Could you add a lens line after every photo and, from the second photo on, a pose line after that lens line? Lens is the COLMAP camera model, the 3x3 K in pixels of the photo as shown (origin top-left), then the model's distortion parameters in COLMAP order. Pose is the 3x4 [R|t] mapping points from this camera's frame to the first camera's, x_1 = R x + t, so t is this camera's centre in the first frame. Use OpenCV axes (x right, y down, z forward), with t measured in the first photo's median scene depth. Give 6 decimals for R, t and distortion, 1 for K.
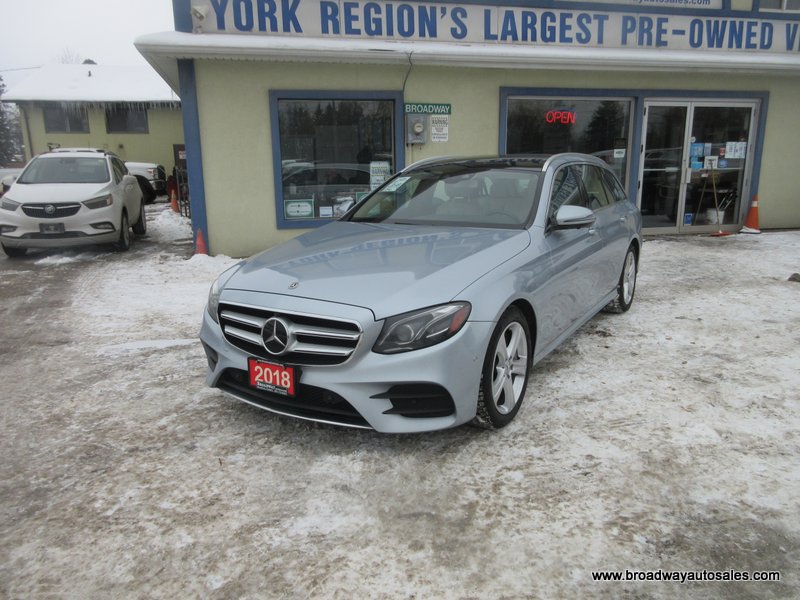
lens RADIAL K [[608.5, 0, 397.6], [0, 608.5, 299.9], [0, 0, 1]] dist [0.009032, 0.002763]
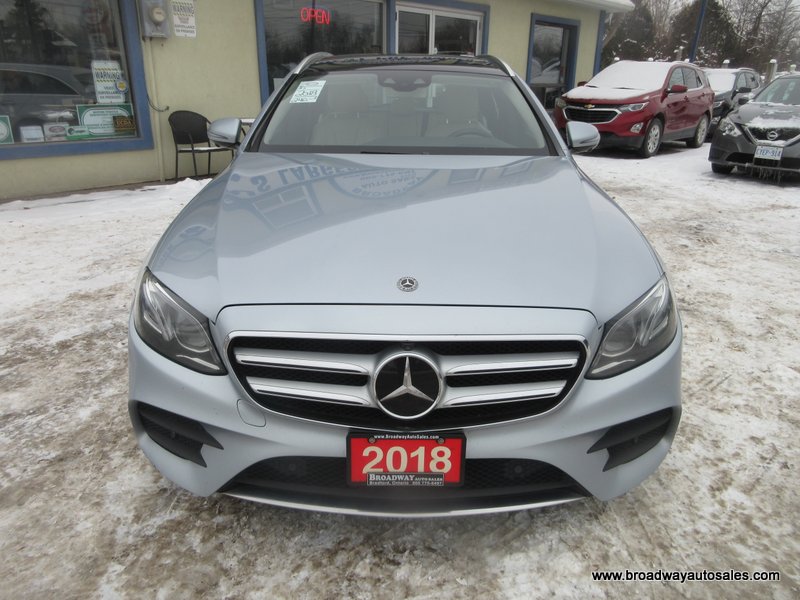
lens RADIAL K [[604.2, 0, 397.7], [0, 604.2, 302.1], [0, 0, 1]] dist [0.012849, -0.001375]
pose [[0.845884, -0.164119, 0.507489, -0.392170], [0.093094, 0.982307, 0.162502, -0.081891], [-0.525180, -0.090214, 0.846196, 0.488069]]
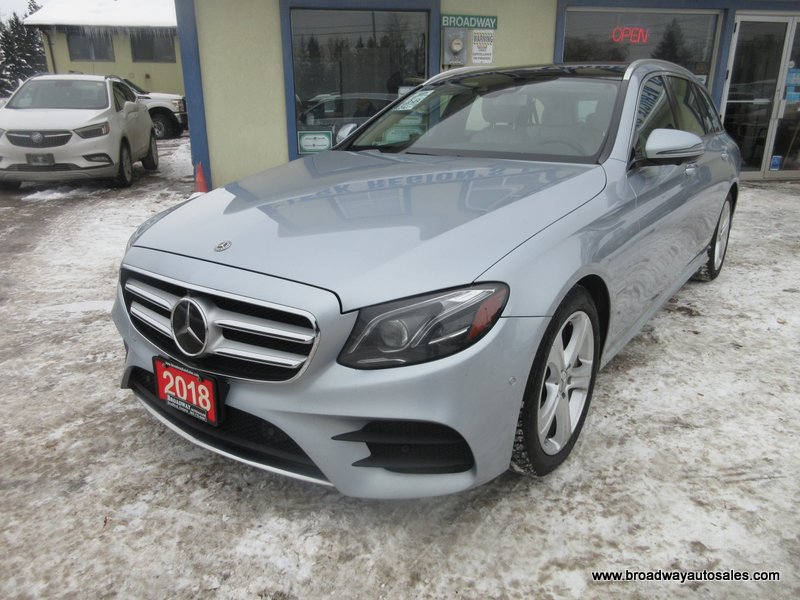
lens RADIAL K [[604.2, 0, 397.7], [0, 604.2, 302.1], [0, 0, 1]] dist [0.012849, -0.001375]
pose [[0.997516, 0.032148, -0.062678, 0.041910], [-0.025906, 0.994852, 0.097974, -0.027280], [0.065505, -0.096107, 0.993213, 0.342913]]
